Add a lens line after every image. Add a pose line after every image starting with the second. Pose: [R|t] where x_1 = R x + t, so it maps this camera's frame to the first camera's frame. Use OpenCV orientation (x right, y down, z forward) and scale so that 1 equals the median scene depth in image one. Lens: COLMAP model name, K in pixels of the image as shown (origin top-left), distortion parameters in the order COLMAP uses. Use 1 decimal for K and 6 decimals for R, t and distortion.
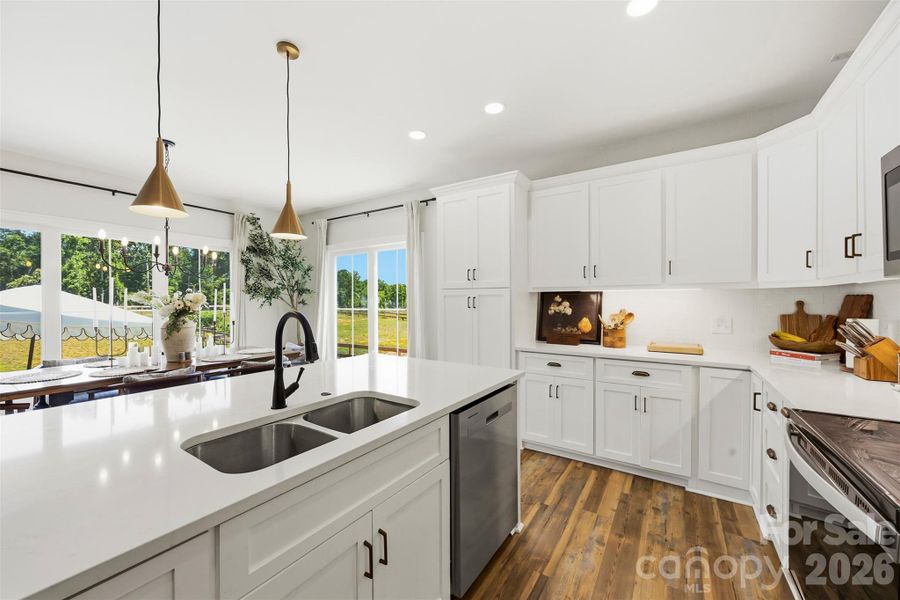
lens RADIAL K [[348.1, 0, 450.0], [0, 348.1, 303.5], [0, 0, 1]] dist [-0.002183, 0.000350]
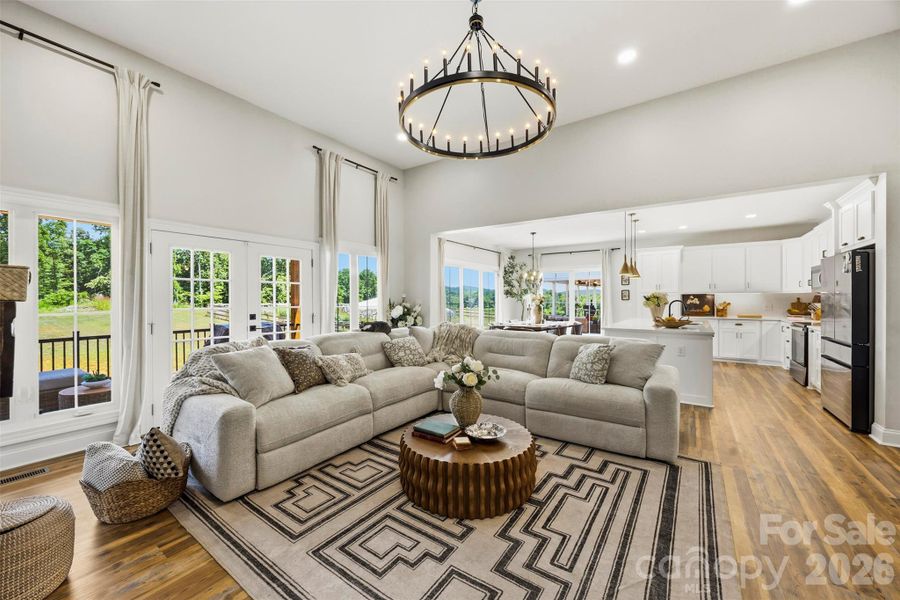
lens RADIAL K [[348.1, 0, 447.4], [0, 348.1, 300.2], [0, 0, 1]] dist [-0.002183, 0.000350]
pose [[0.999649, -0.002198, -0.026386, -1.700100], [0.002119, 0.999993, -0.003009, 0.014471], [0.026392, 0.002952, 0.999647, -1.827369]]
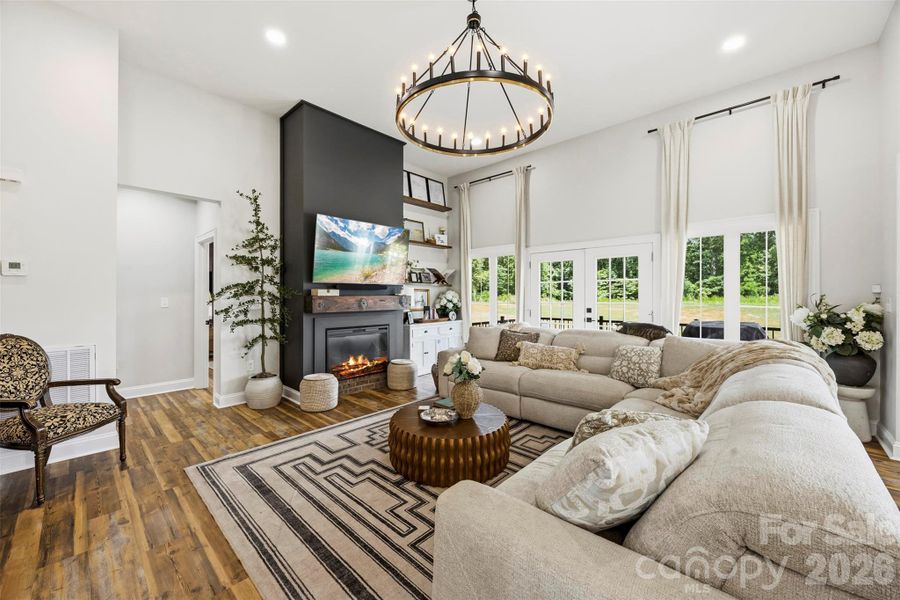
lens RADIAL K [[348.1, 0, 449.1], [0, 348.1, 295.4], [0, 0, 1]] dist [-0.002183, 0.000350]
pose [[-0.165446, 0.001056, -0.986218, -0.551926], [-0.006088, 0.999979, 0.002092, 0.002020], [0.986200, 0.006350, -0.165436, -0.633326]]
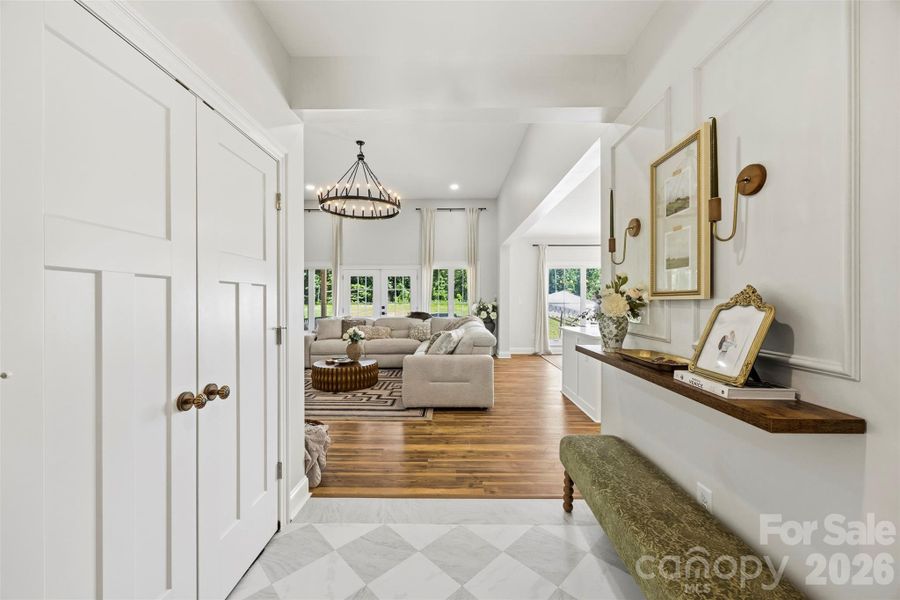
lens RADIAL K [[348.1, 0, 444.2], [0, 348.1, 302.2], [0, 0, 1]] dist [-0.002183, 0.000350]
pose [[0.532209, 0.007260, -0.846582, 0.438293], [-0.006610, 0.999968, 0.004420, 0.019127], [0.846587, 0.003243, 0.532240, -1.439220]]
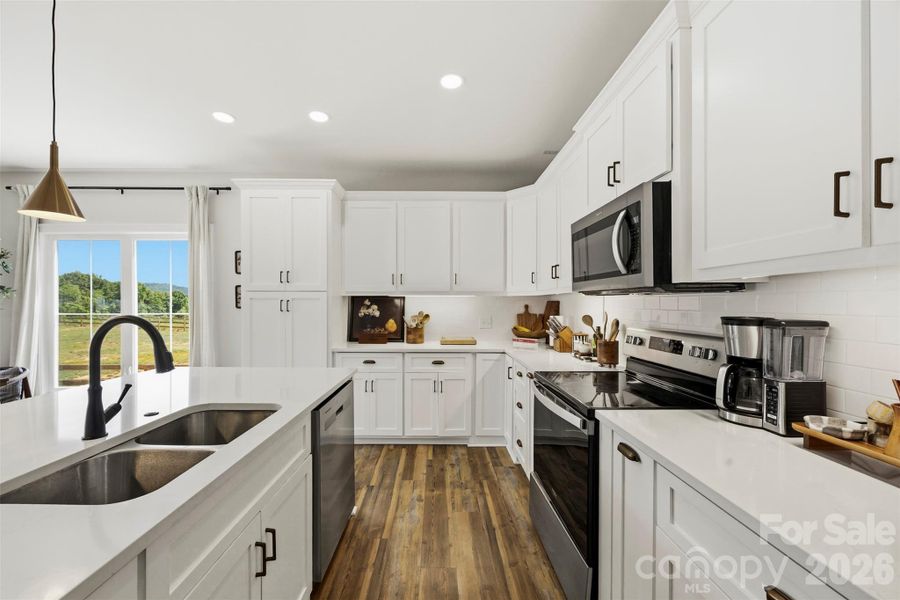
lens RADIAL K [[348.1, 0, 440.1], [0, 348.1, 306.6], [0, 0, 1]] dist [-0.002183, 0.000350]
pose [[0.833446, -0.000734, 0.552601, -0.143158], [0.001204, 0.999999, -0.000488, 0.000573], [-0.552600, 0.001072, 0.833446, -0.053807]]
